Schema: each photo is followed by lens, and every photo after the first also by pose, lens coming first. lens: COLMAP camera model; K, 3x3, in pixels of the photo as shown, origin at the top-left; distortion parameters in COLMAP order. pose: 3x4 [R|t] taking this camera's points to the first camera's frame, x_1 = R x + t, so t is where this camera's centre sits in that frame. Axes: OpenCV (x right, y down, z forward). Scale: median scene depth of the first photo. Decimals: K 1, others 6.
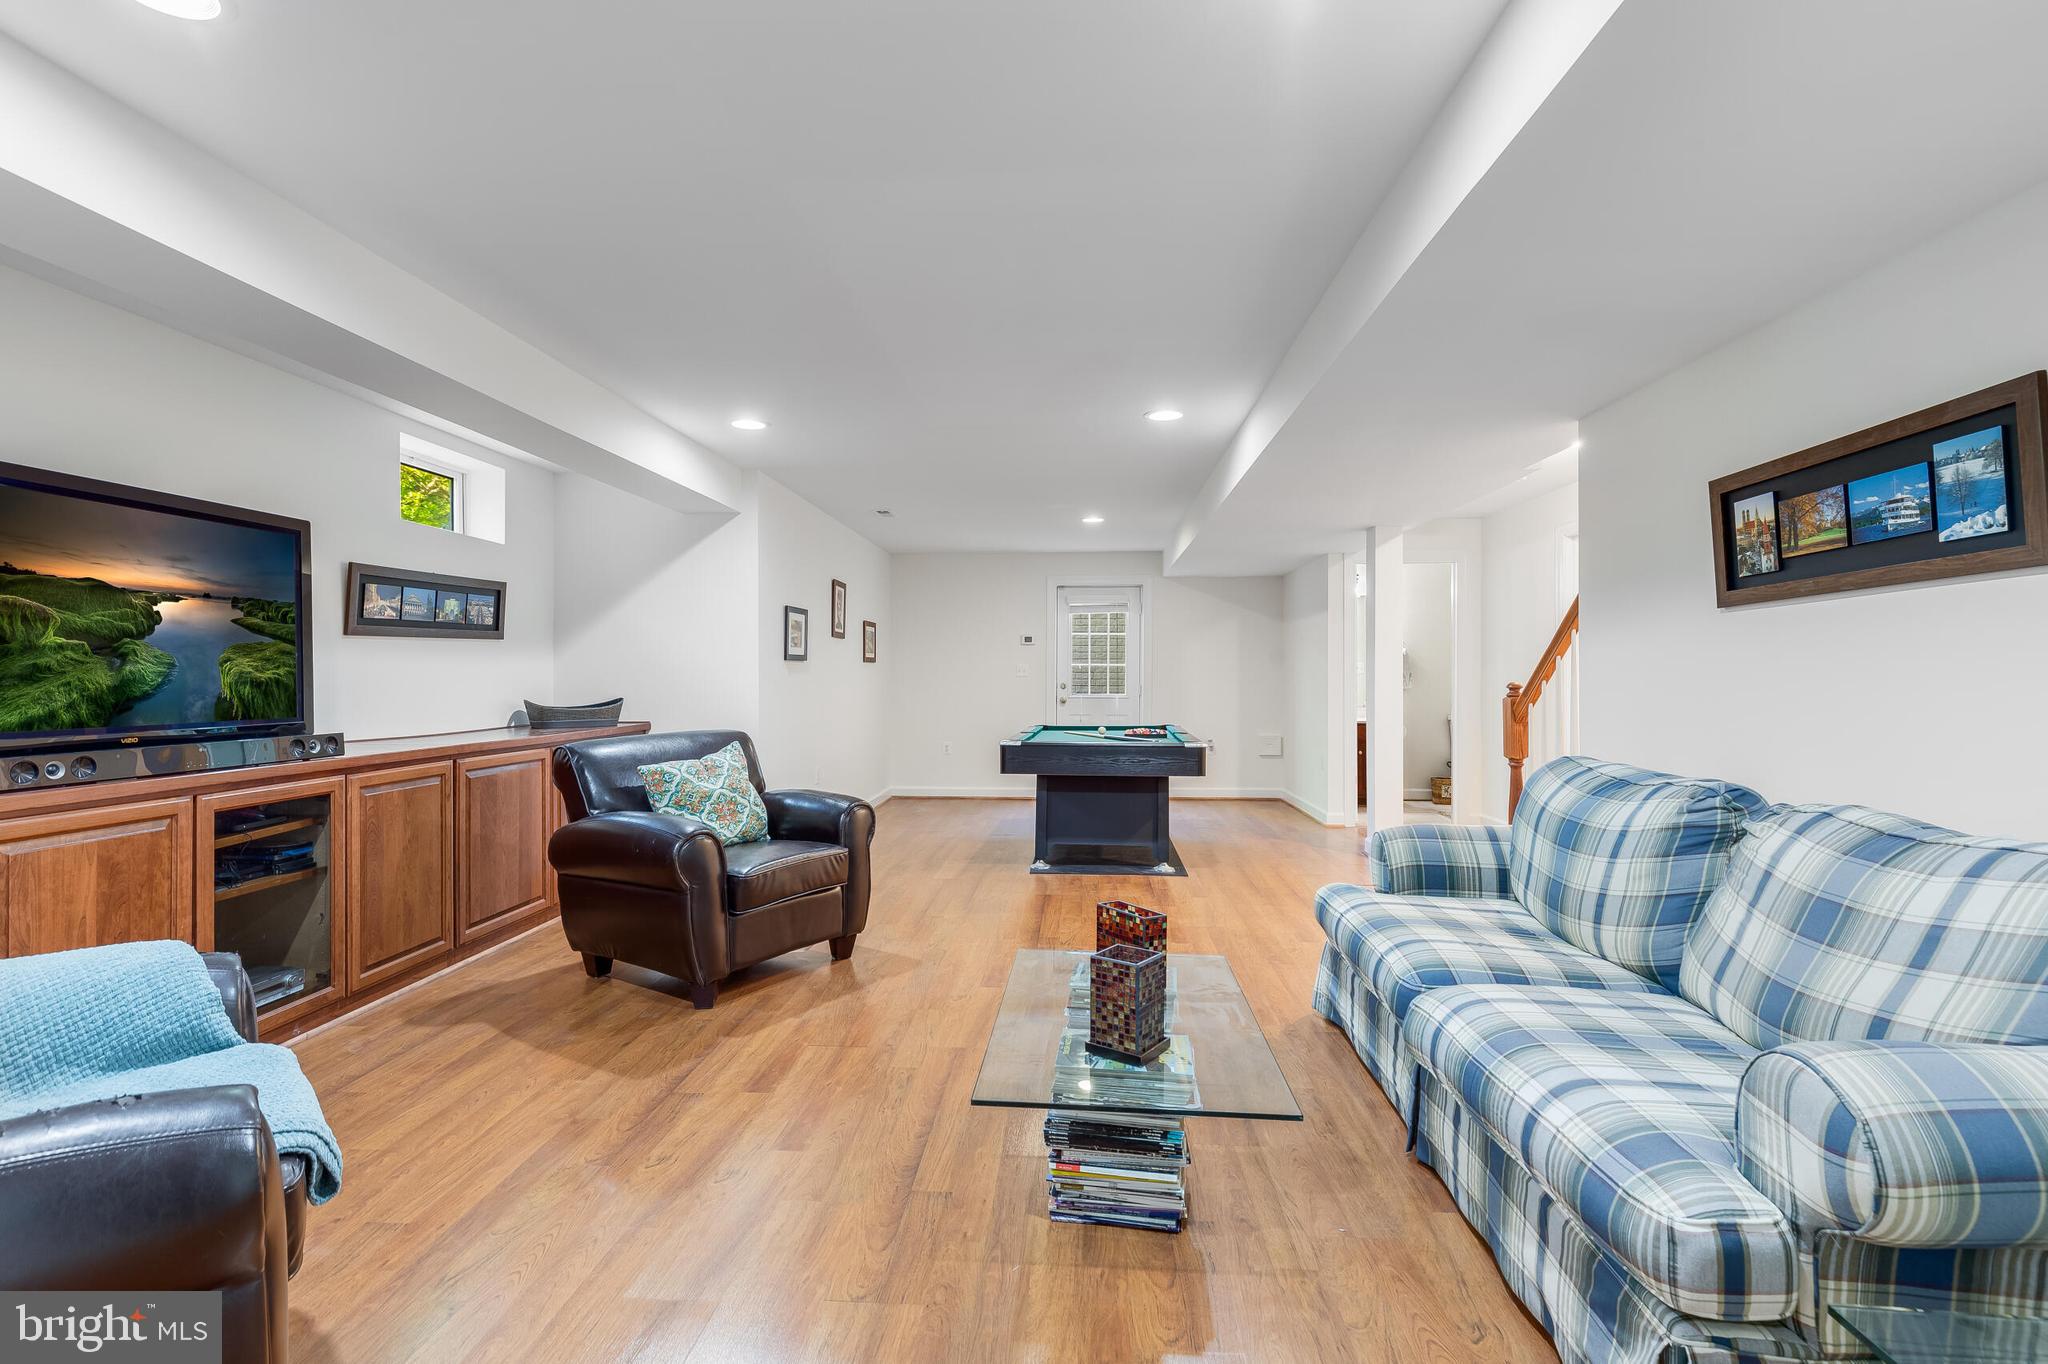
lens RADIAL K [[1081.4, 0, 1007.6], [0, 1081.4, 658.3], [0, 0, 1]] dist [-0.003415, -0.001397]
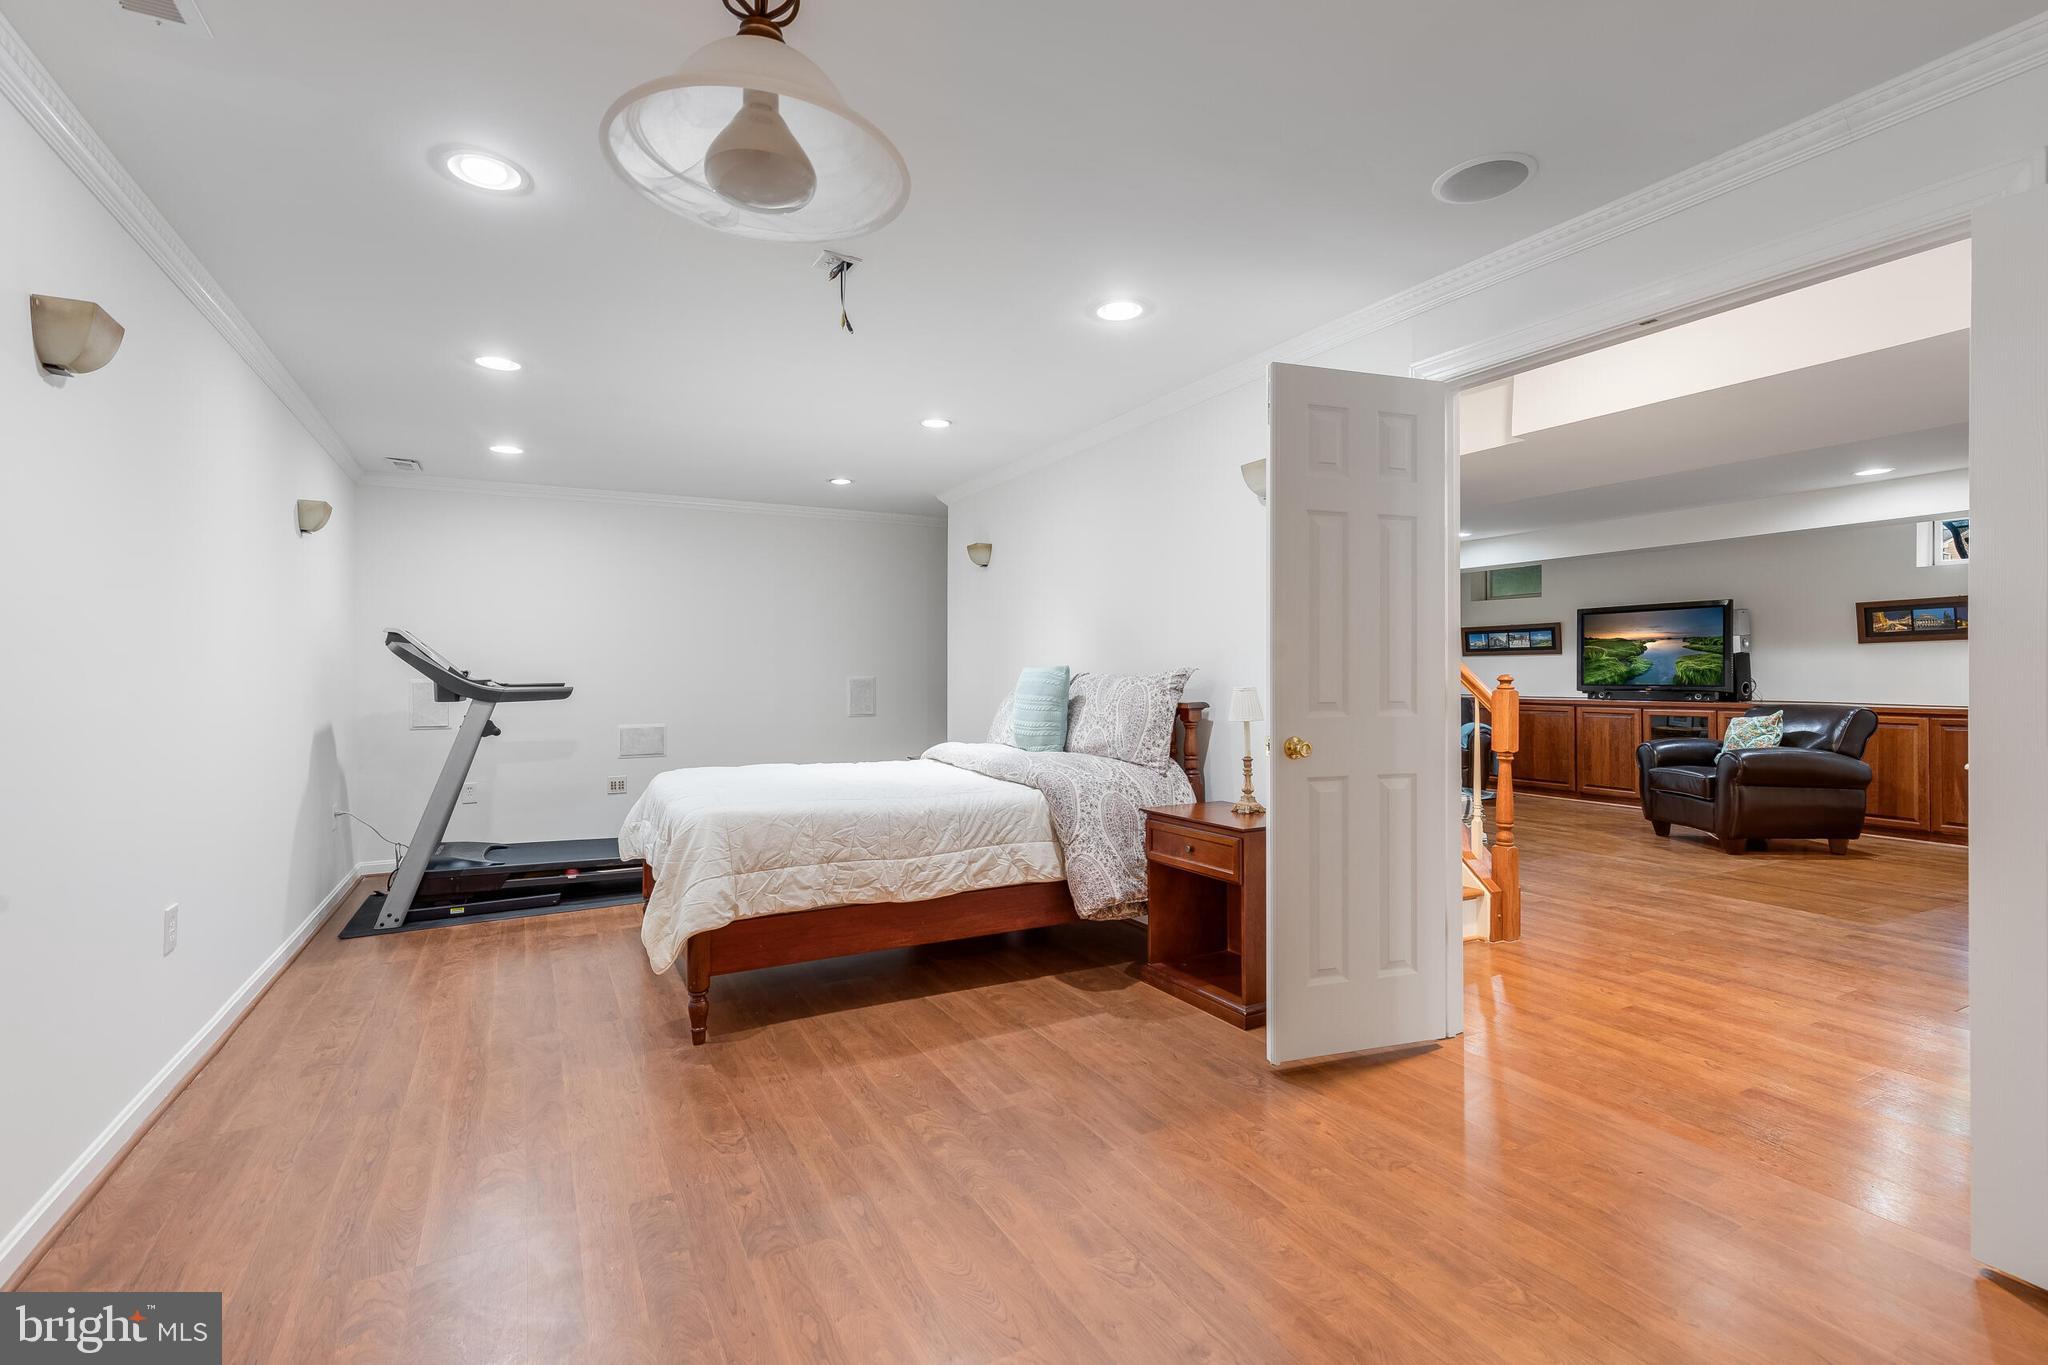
lens RADIAL K [[927.1, 0, 1024.0], [0, 927.1, 682.5], [0, 0, 1]] dist [0.000971, -0.000044]
pose [[-0.861733, 0.017560, -0.507059, 1.860704], [0.020279, 0.999794, 0.000161, 0.019757], [0.506957, -0.010144, -0.861911, 2.207484]]
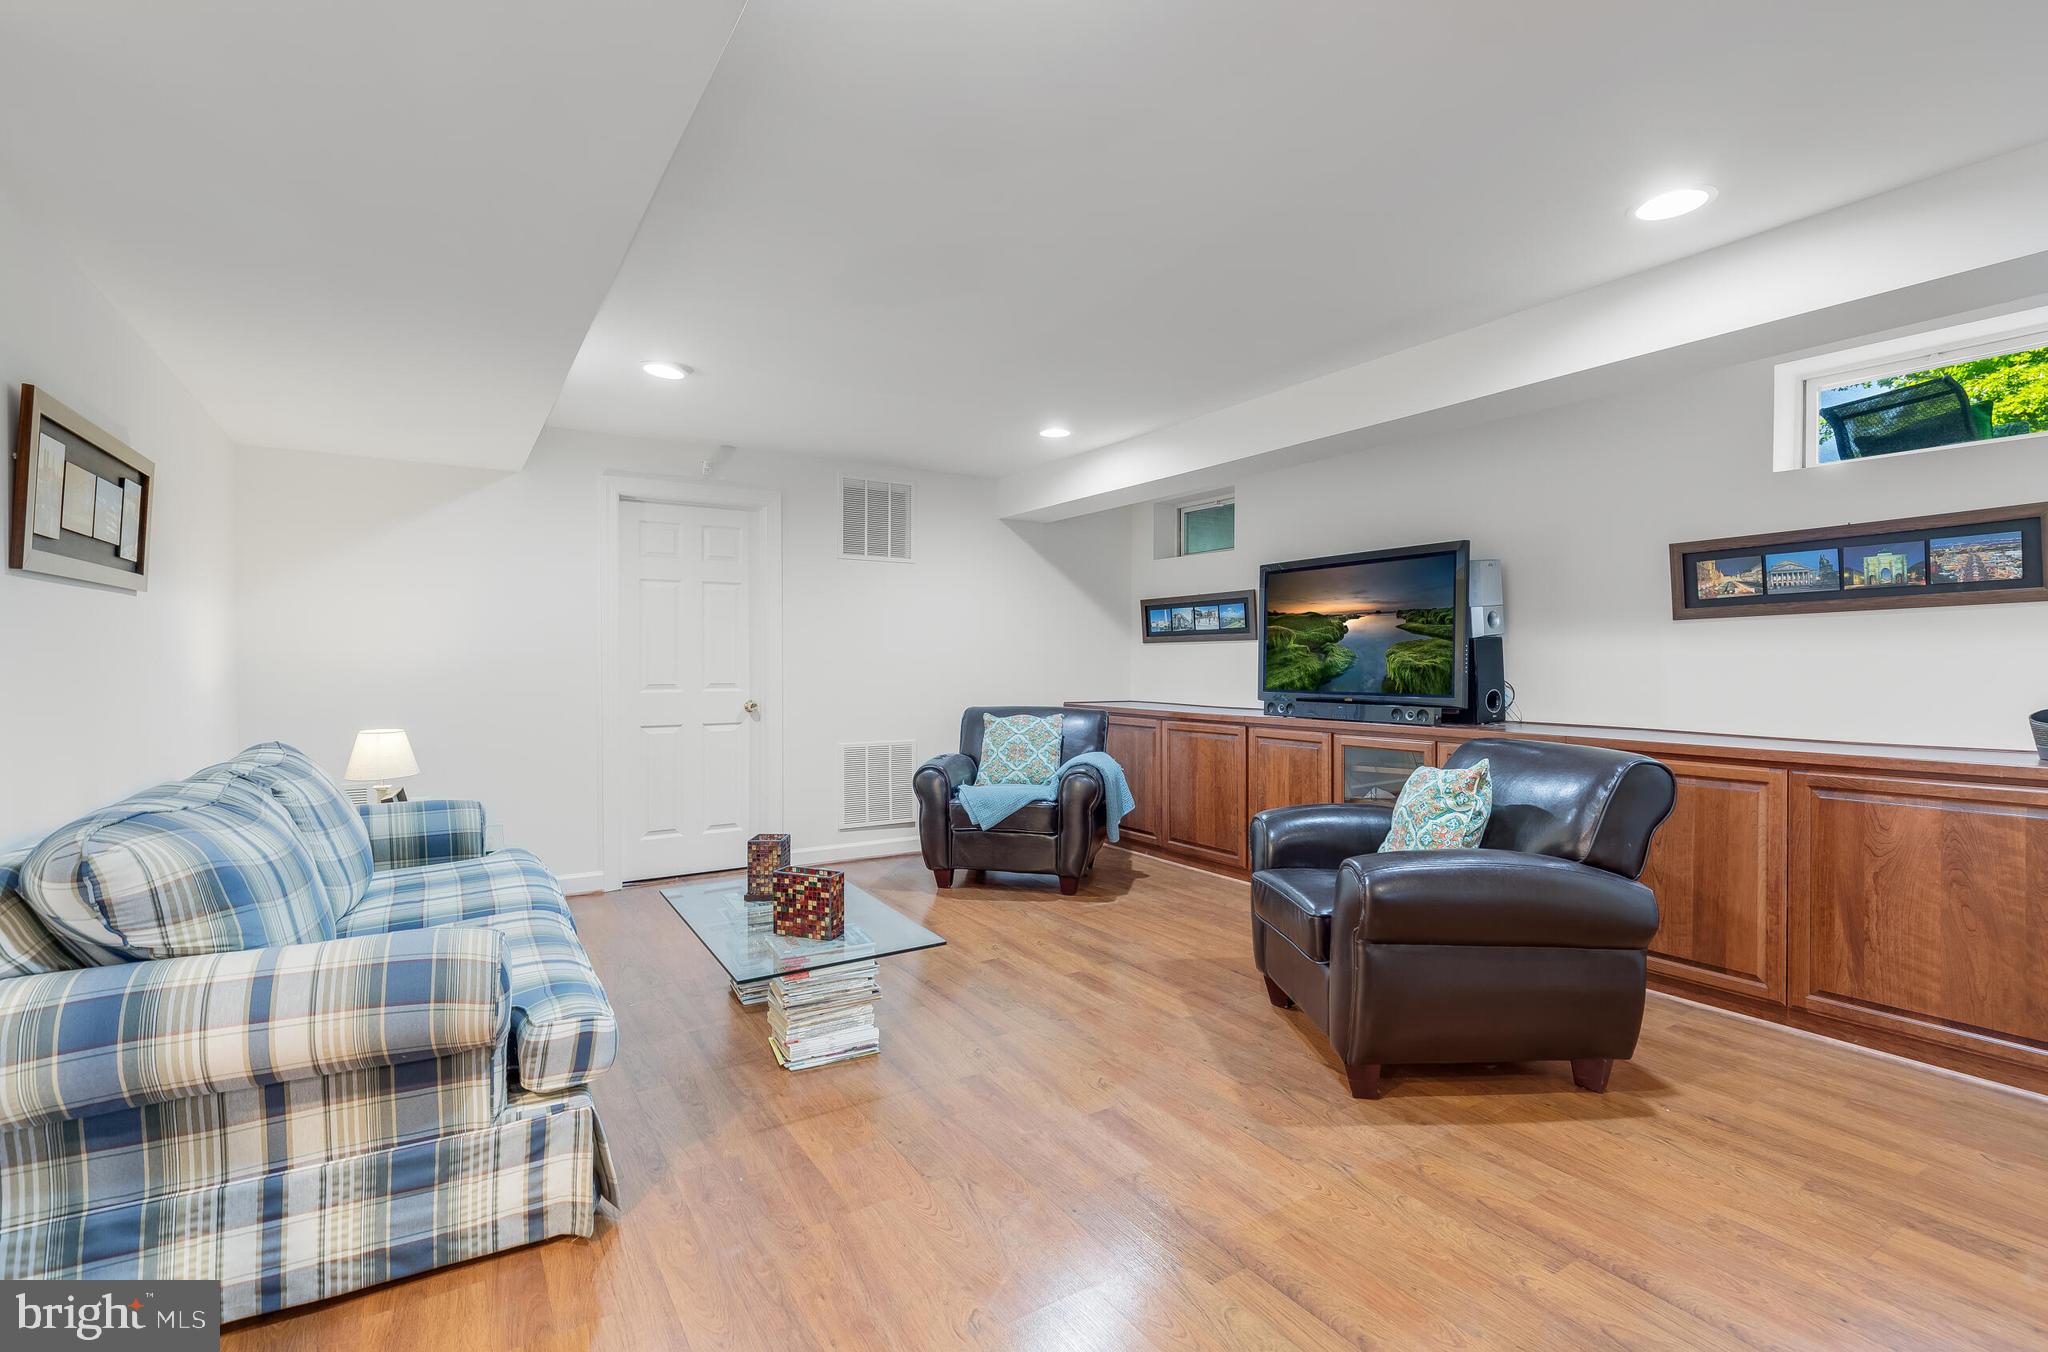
lens RADIAL K [[942.2, 0, 1028.6], [0, 942.2, 687.4], [0, 0, 1]] dist [-0.000531, -0.000593]
pose [[-0.817496, 0.021795, -0.575522, 0.462690], [0.015331, 0.999753, 0.016084, 0.021459], [0.575731, 0.004325, -0.817628, 1.840573]]
